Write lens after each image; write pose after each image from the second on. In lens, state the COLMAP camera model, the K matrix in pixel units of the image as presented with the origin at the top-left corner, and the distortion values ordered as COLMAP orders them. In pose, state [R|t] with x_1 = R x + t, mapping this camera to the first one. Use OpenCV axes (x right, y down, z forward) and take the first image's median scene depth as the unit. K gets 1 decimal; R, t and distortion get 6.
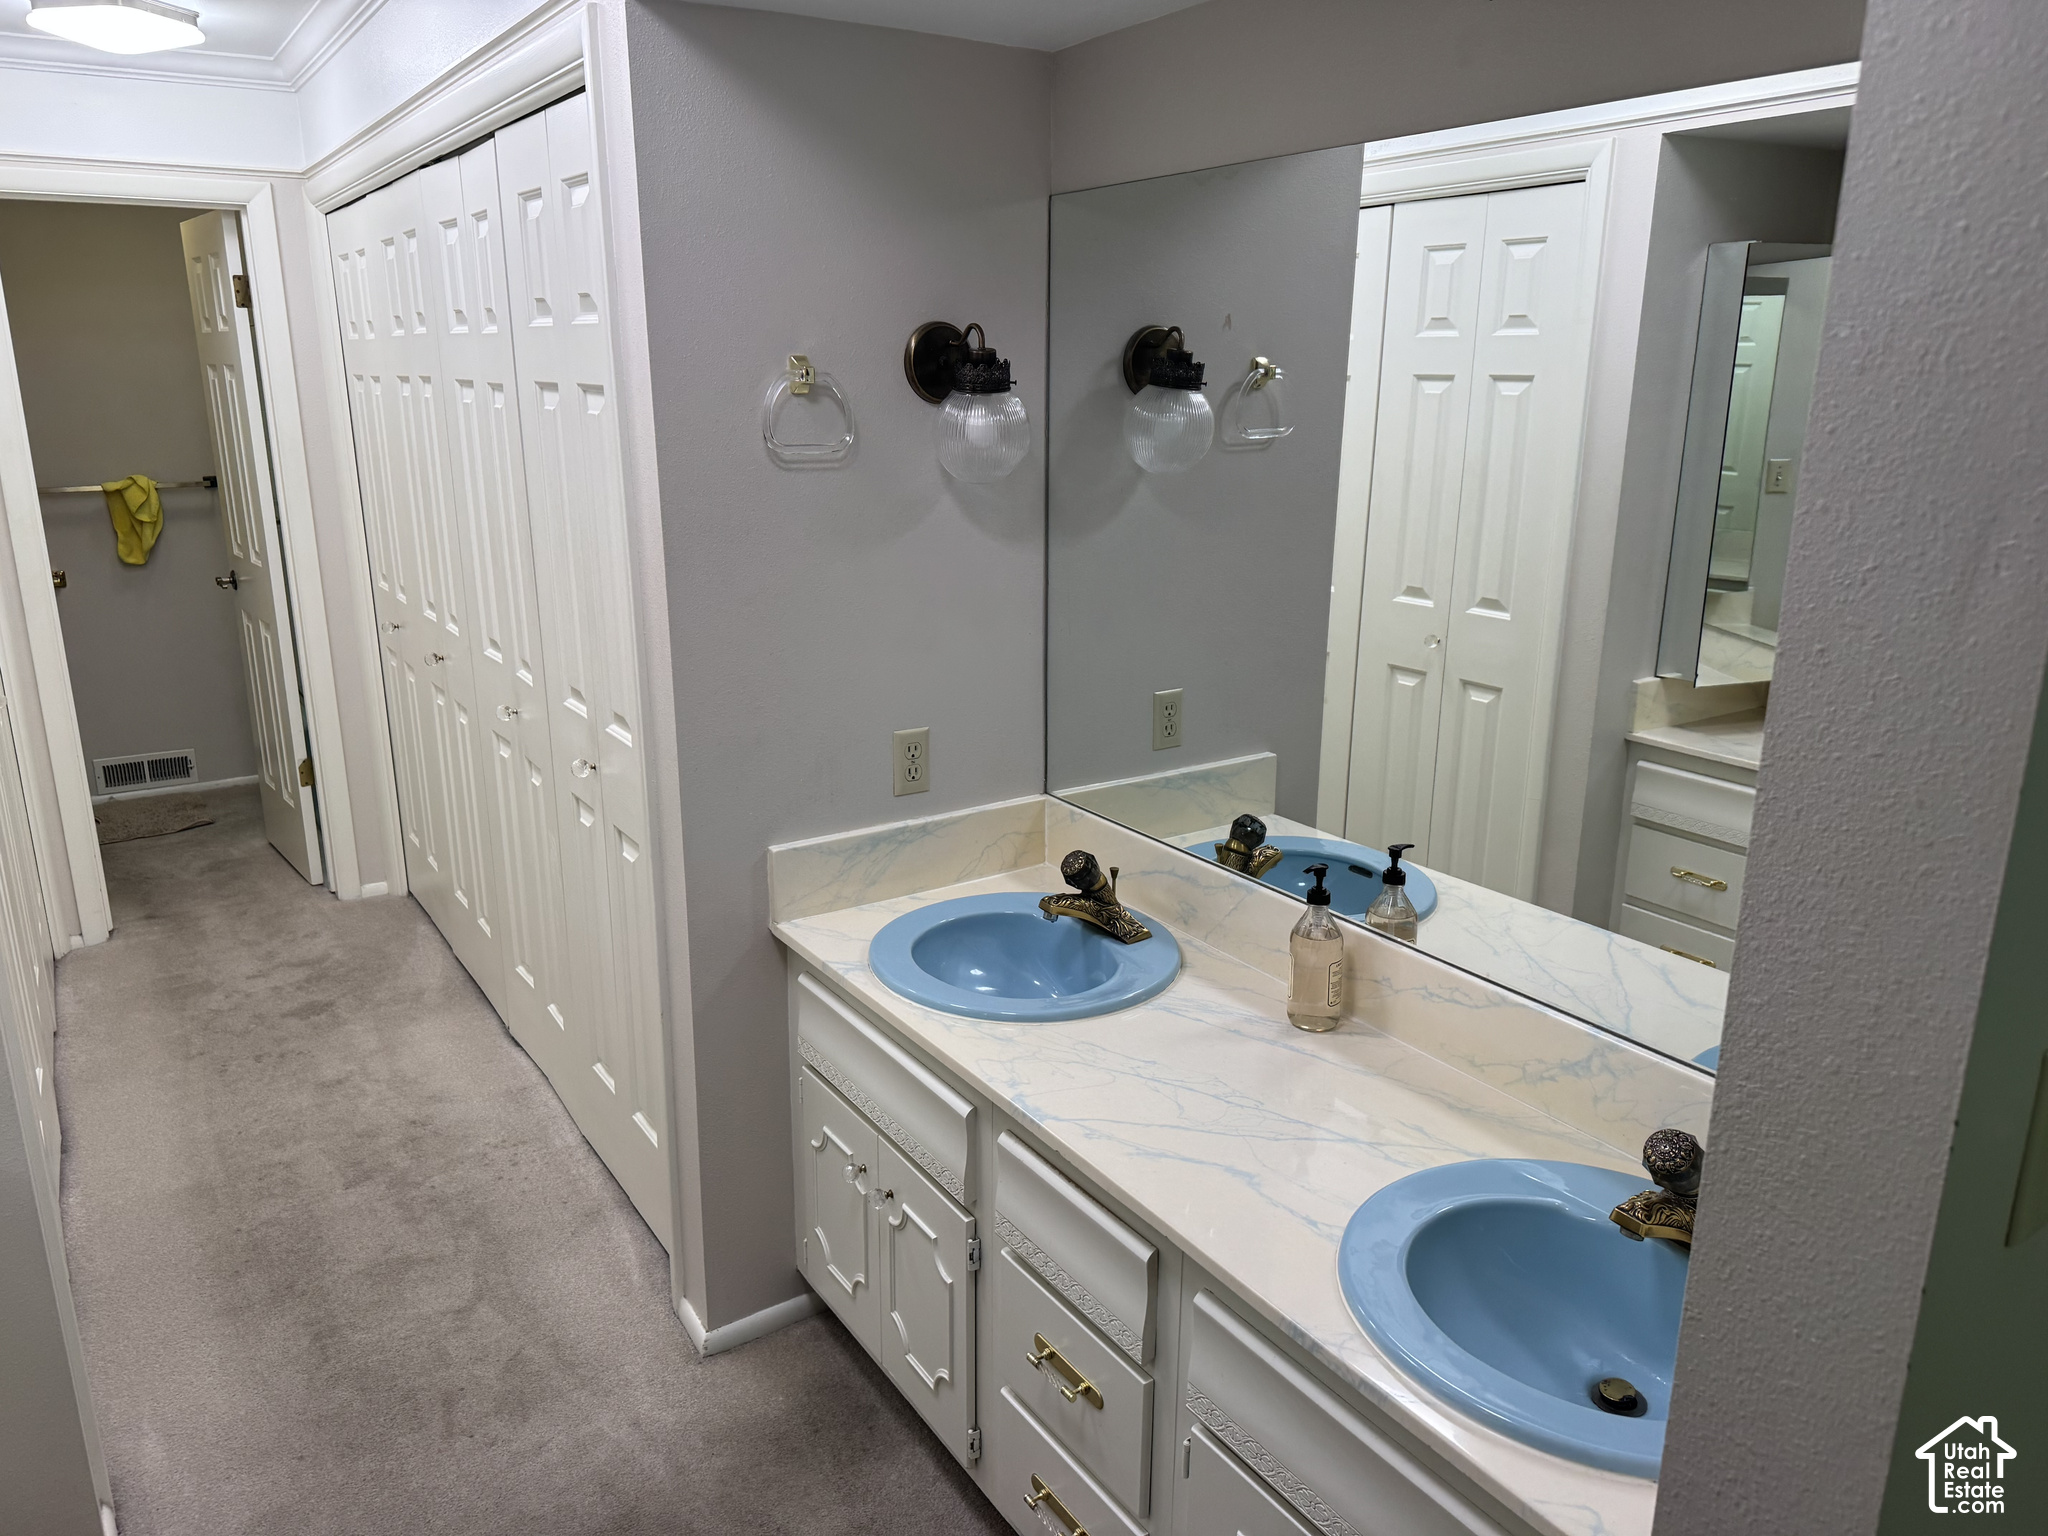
lens RADIAL K [[1419.2, 0, 1008.2], [0, 1419.2, 771.4], [0, 0, 1]] dist [0.069301, -0.089797]
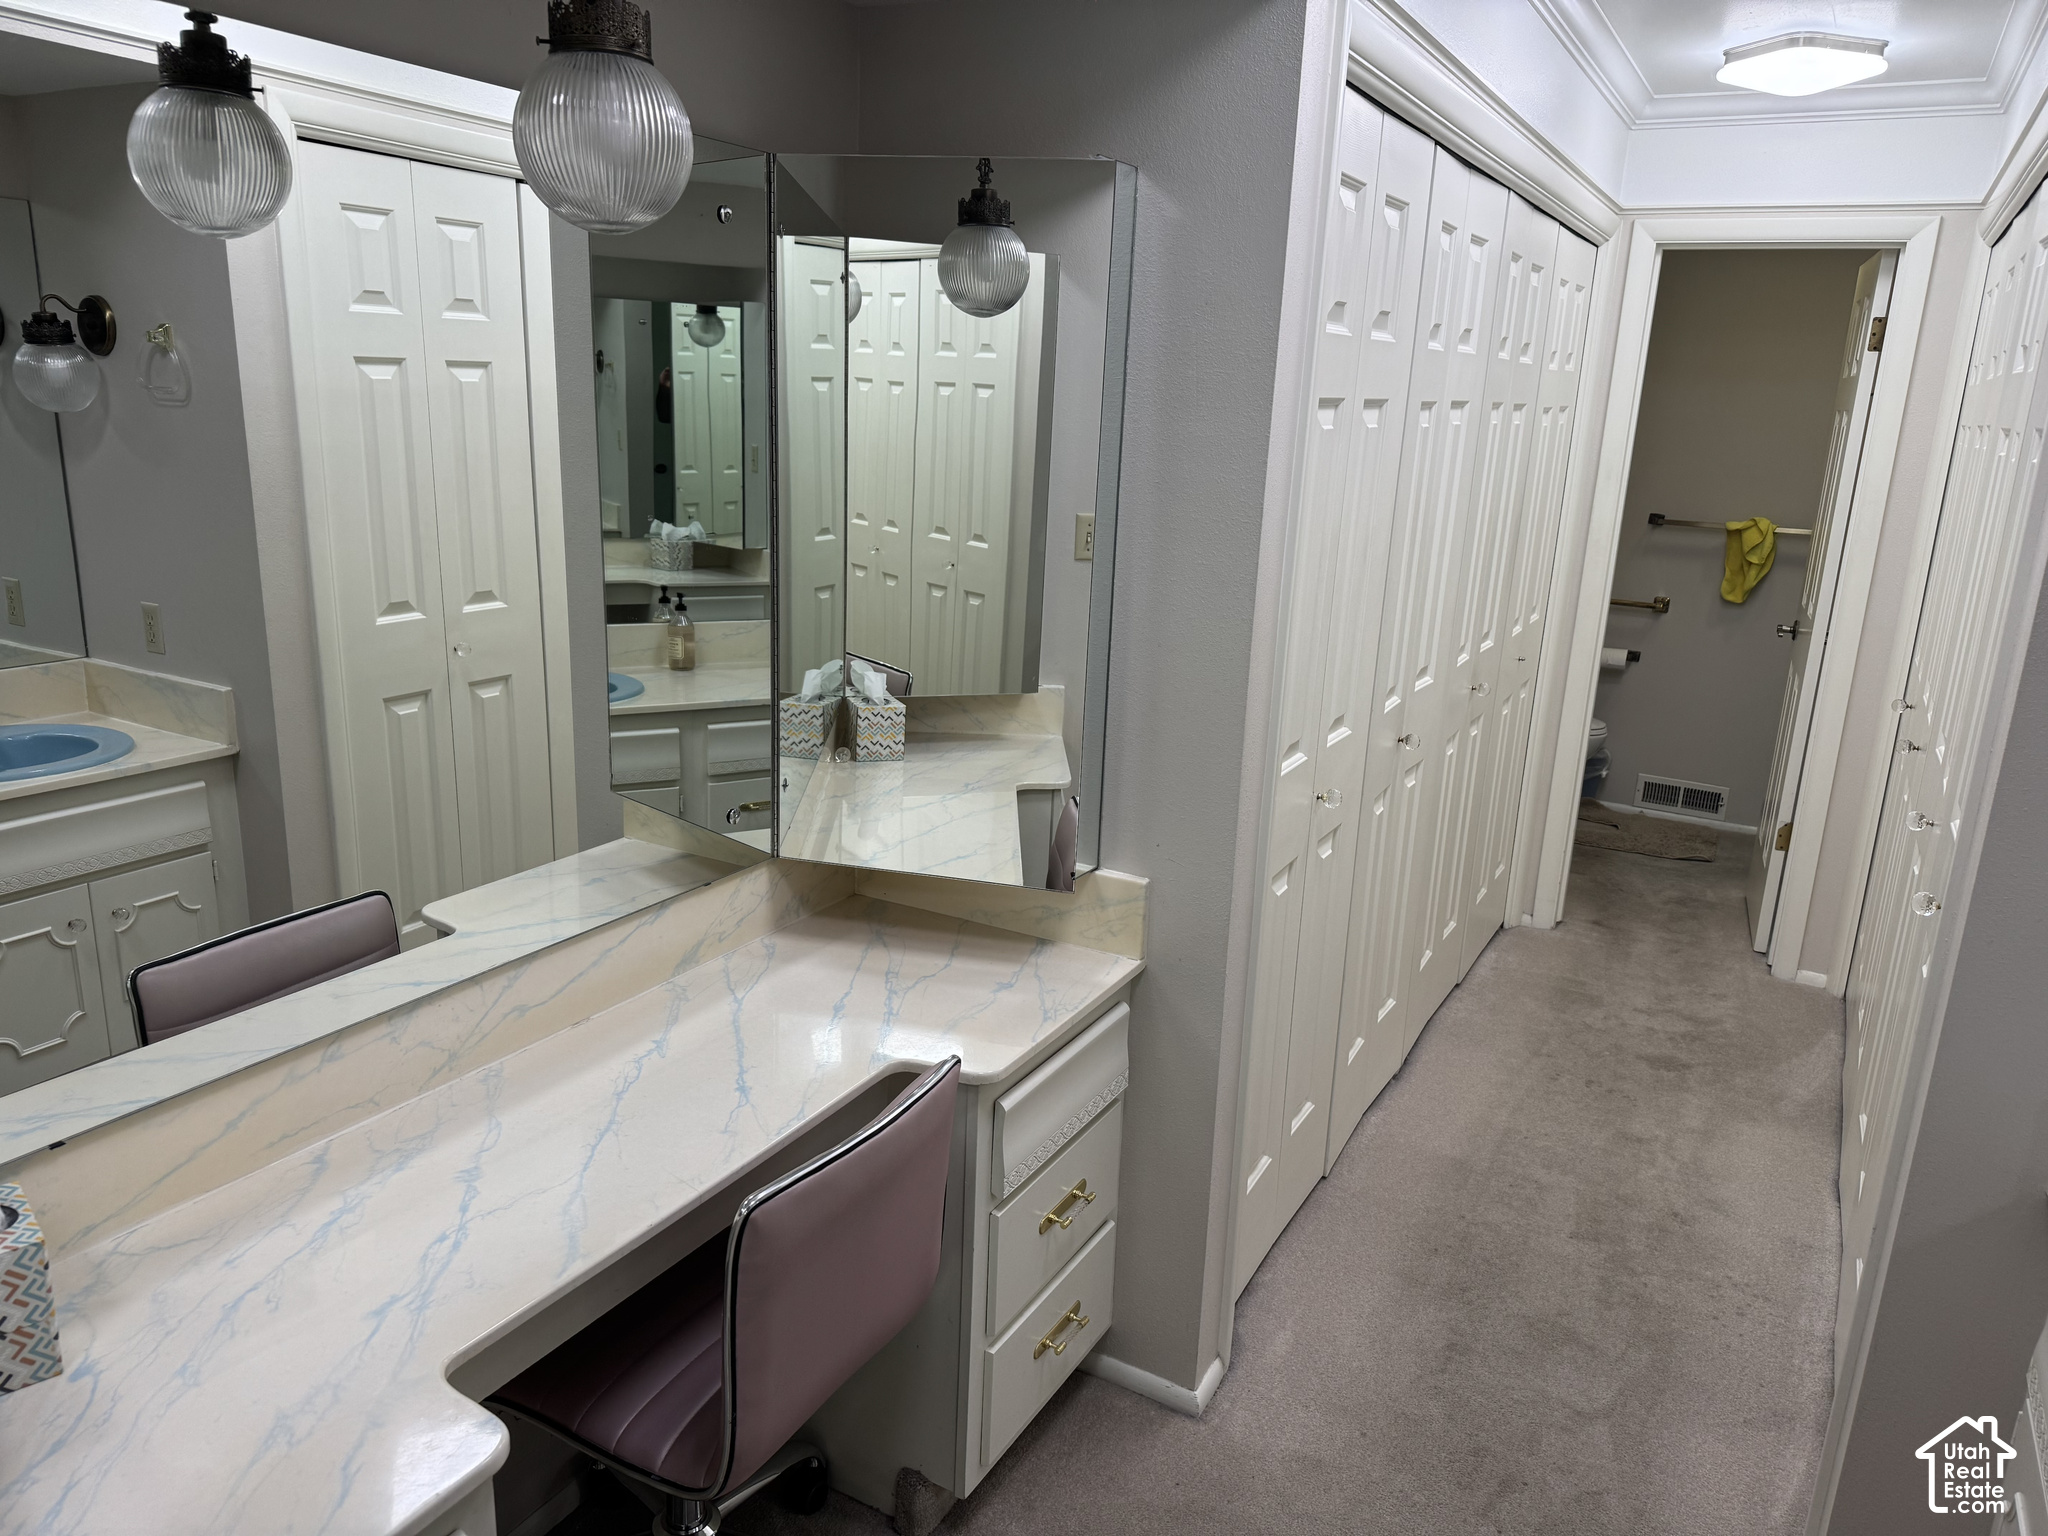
lens RADIAL K [[1419.2, 0, 1034.4], [0, 1419.2, 782.2], [0, 0, 1]] dist [0.069301, -0.089797]
pose [[0.474116, 0.254282, -0.842944, 0.082884], [-0.280809, 0.951061, 0.128955, -0.020290], [0.834482, 0.175567, 0.522318, 0.099462]]
